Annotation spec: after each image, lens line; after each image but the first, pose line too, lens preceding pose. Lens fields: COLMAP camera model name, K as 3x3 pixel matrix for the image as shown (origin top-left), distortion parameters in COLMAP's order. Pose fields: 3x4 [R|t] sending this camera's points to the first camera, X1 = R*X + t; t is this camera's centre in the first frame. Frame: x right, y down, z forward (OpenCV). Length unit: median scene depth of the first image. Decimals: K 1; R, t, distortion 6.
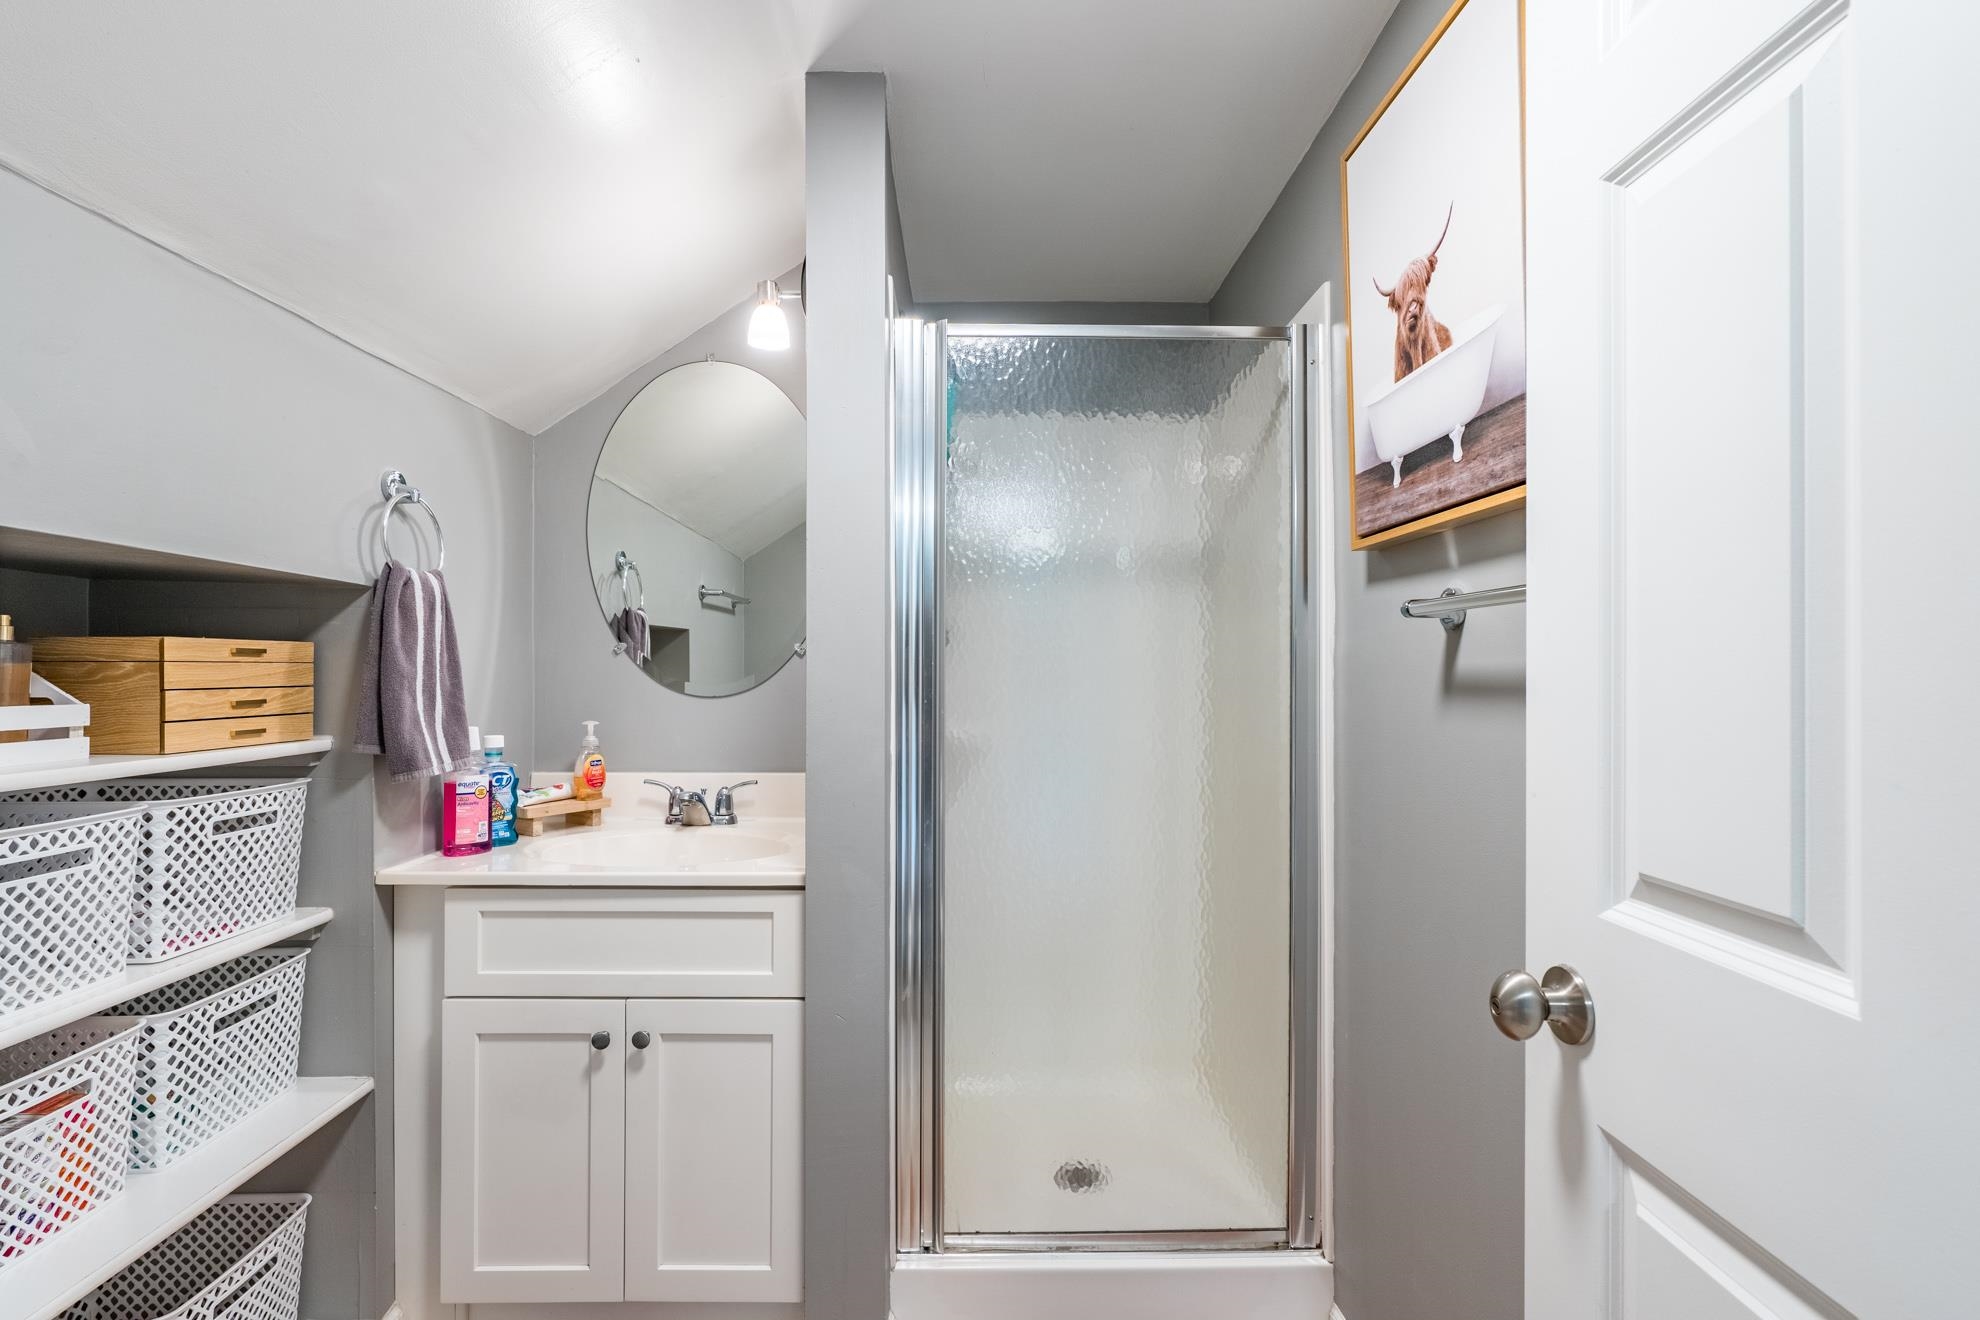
lens RADIAL K [[993.7, 0, 1017.7], [0, 993.7, 666.2], [0, 0, 1]] dist [-0.013275, 0.002836]
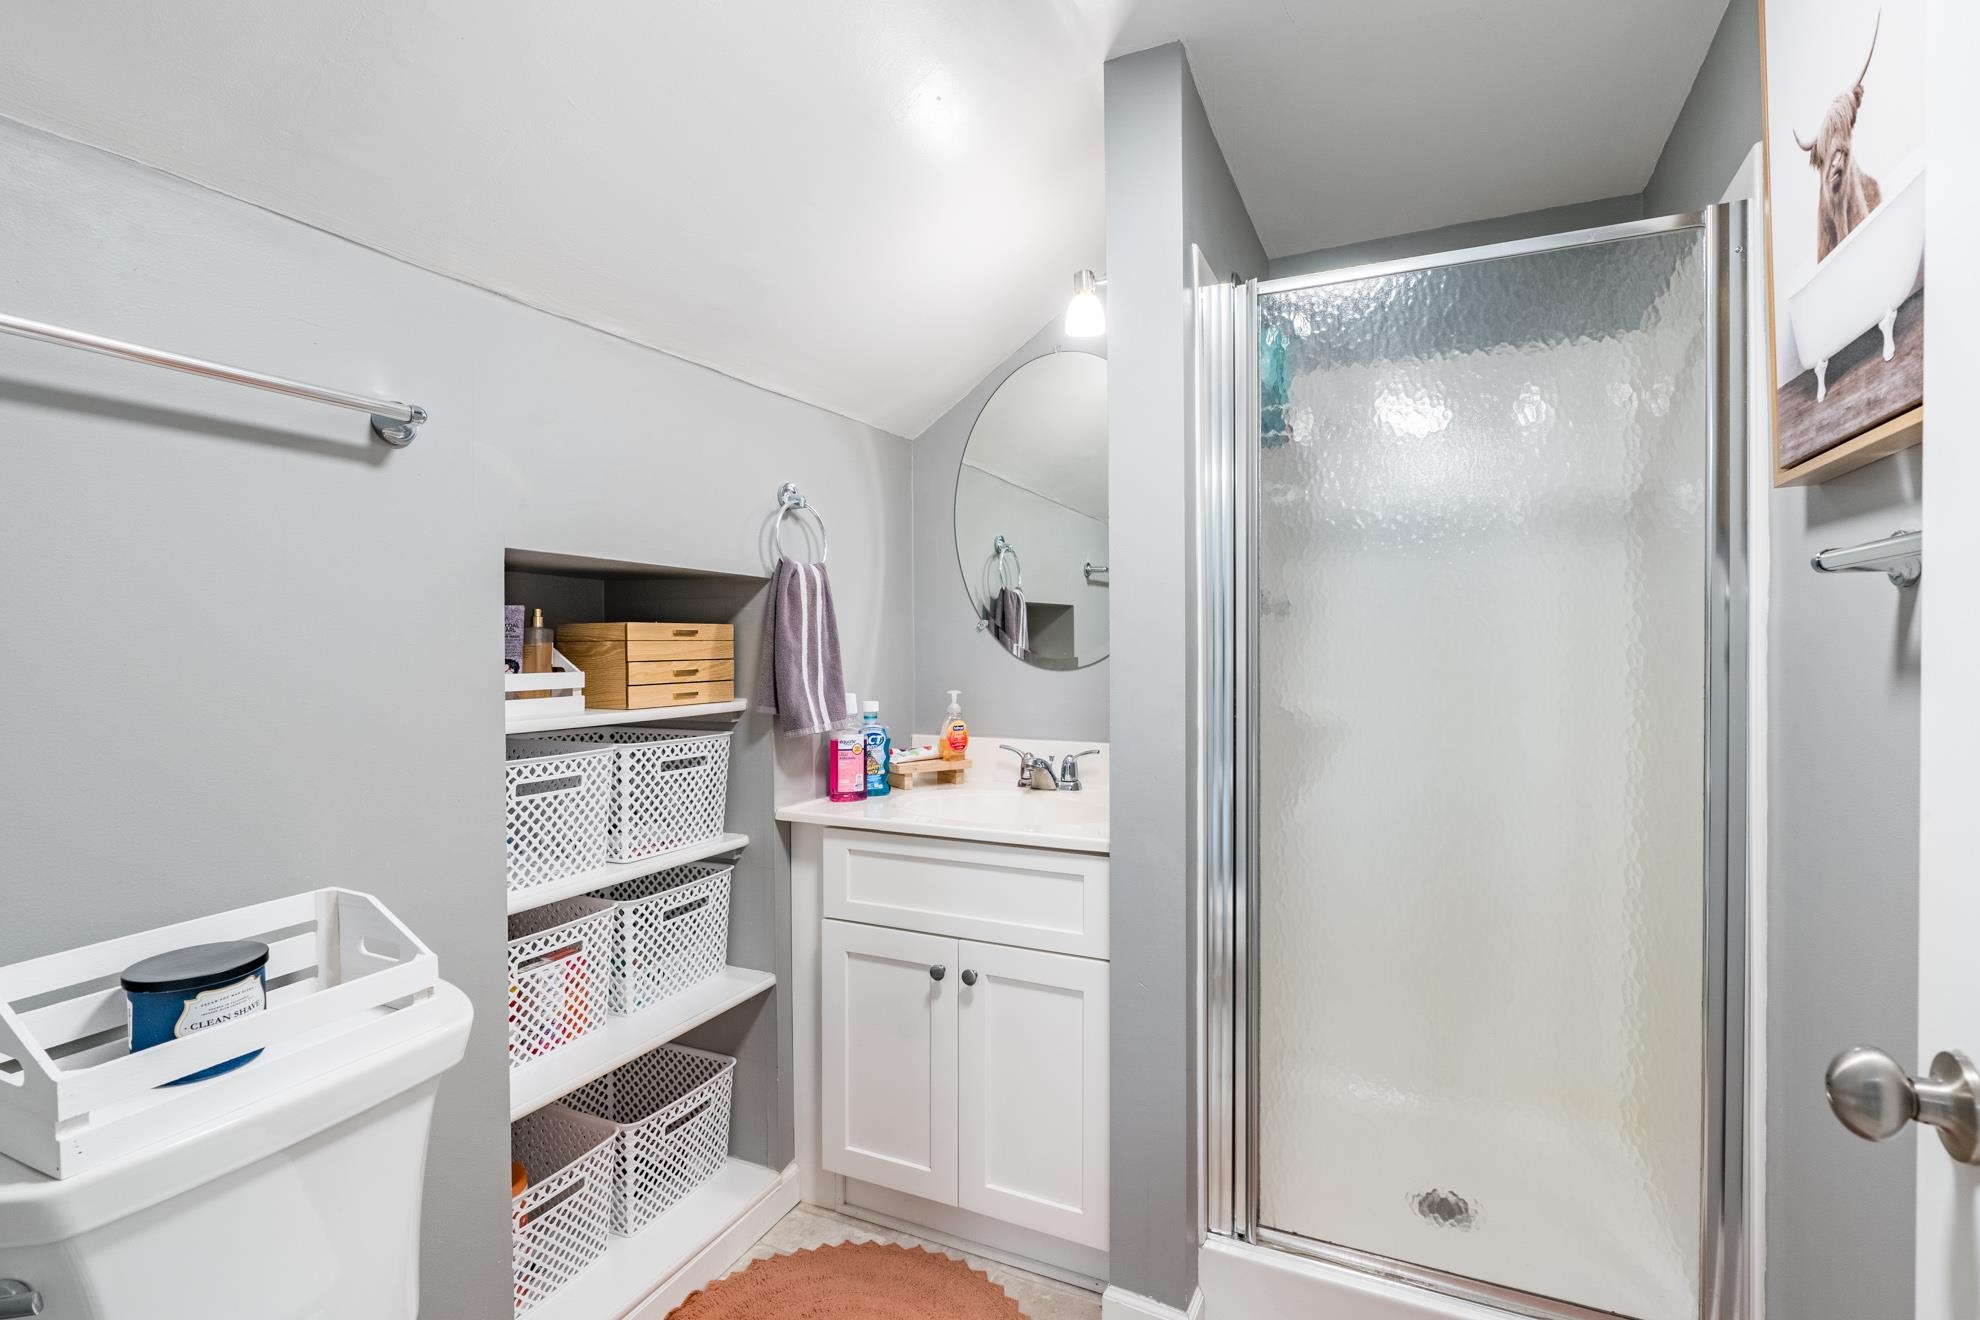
lens RADIAL K [[989.5, 0, 938.3], [0, 989.5, 653.7], [0, 0, 1]] dist [-0.012753, 0.001977]
pose [[0.878929, -0.000110, -0.476952, 0.120096], [0.007068, 0.999893, 0.012794, -0.001091], [0.476900, -0.014616, 0.878836, 0.011970]]
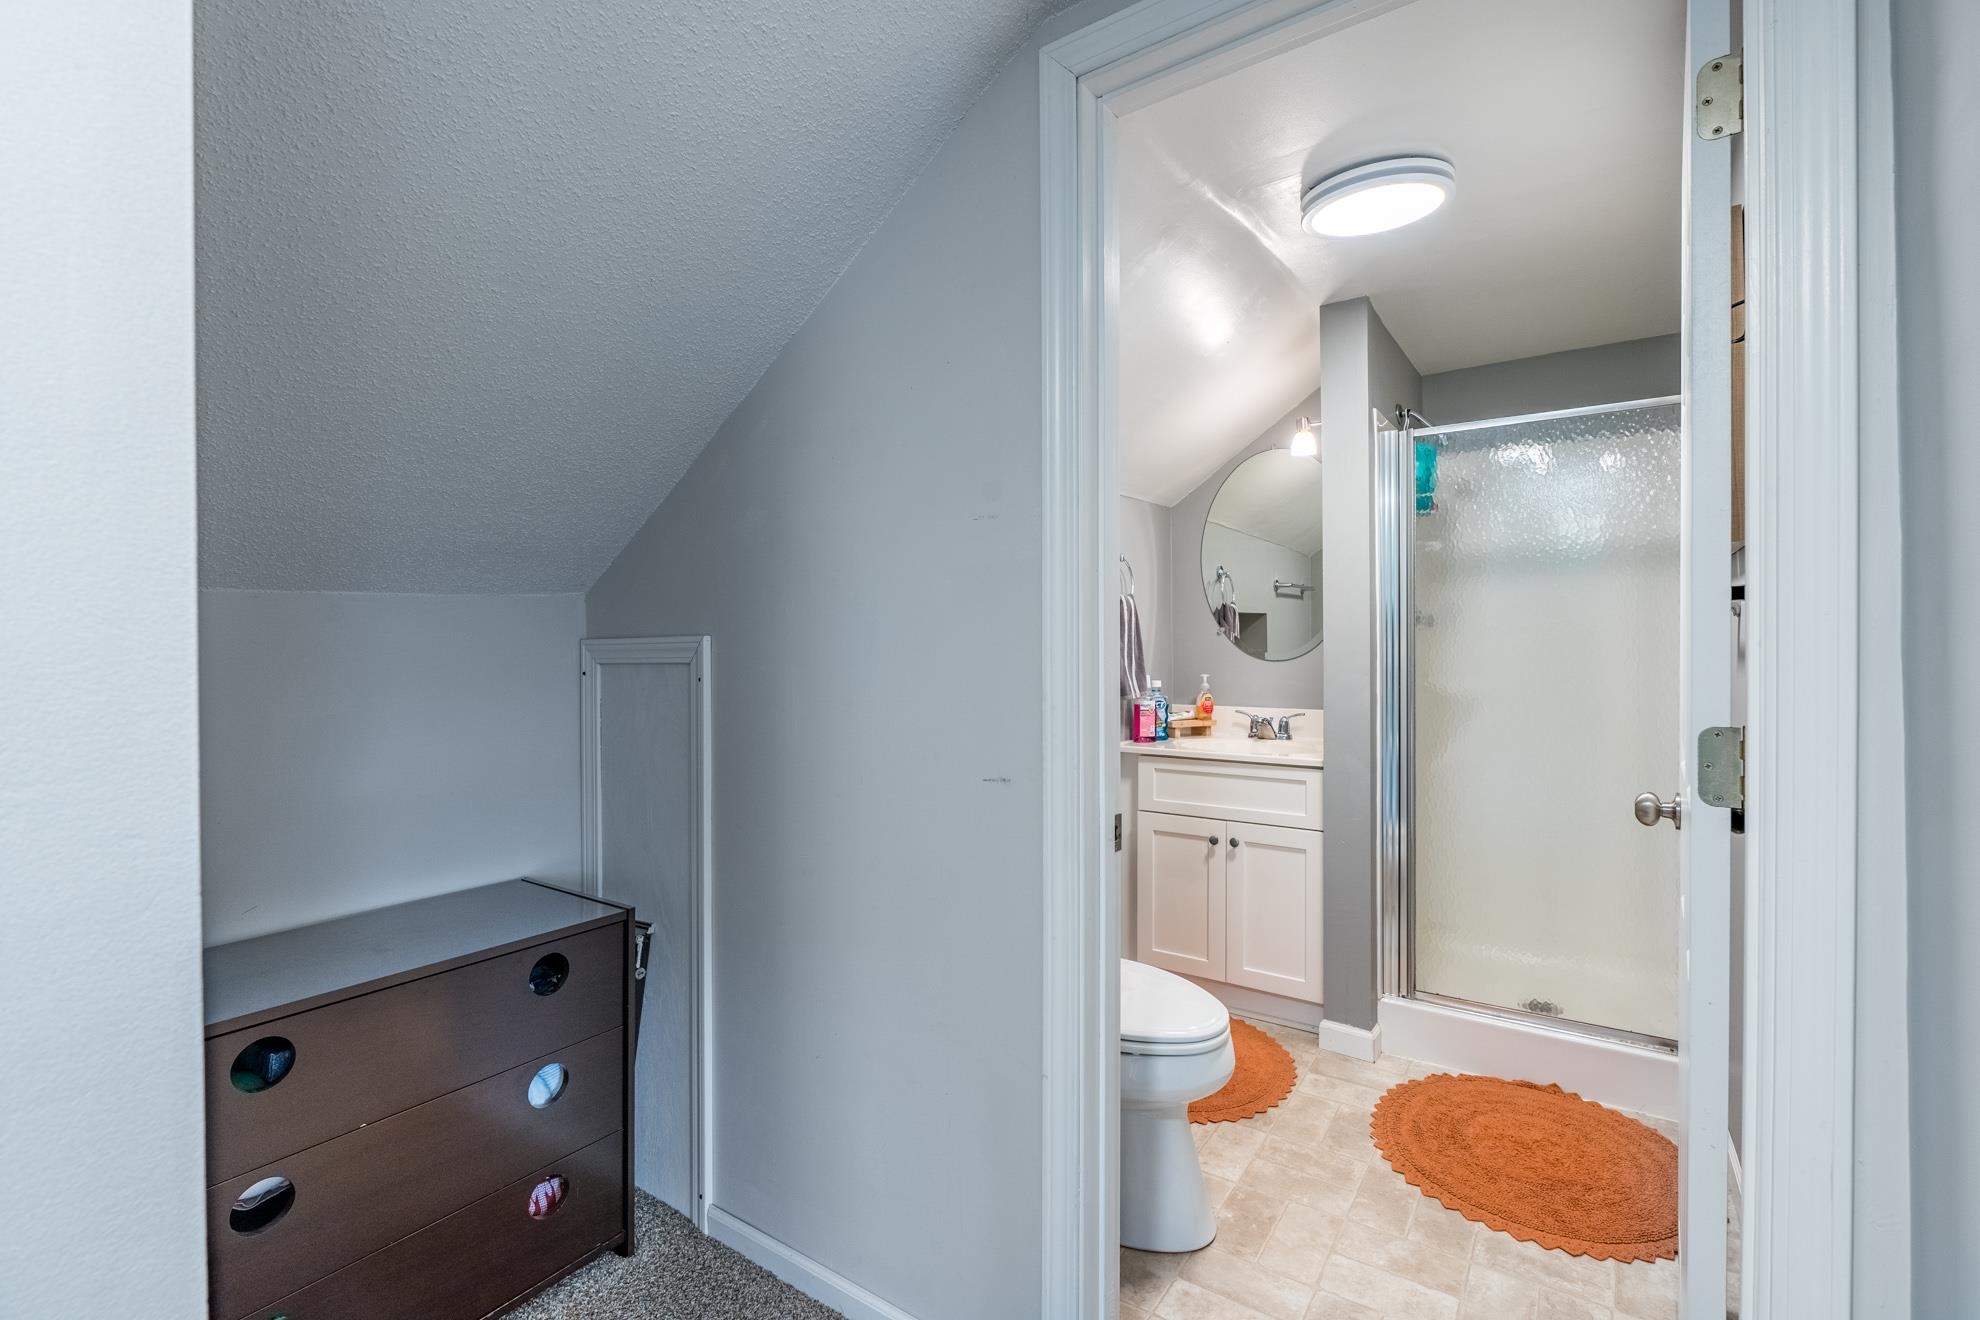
lens RADIAL K [[891.3, 0, 989.0], [0, 891.3, 654.0], [0, 0, 1]] dist [-0.015590, 0.000152]
pose [[0.807242, -0.000594, -0.590221, 0.240962], [0.011998, 0.999809, 0.015403, -0.011081], [0.590099, -0.019515, 0.807095, -0.631635]]
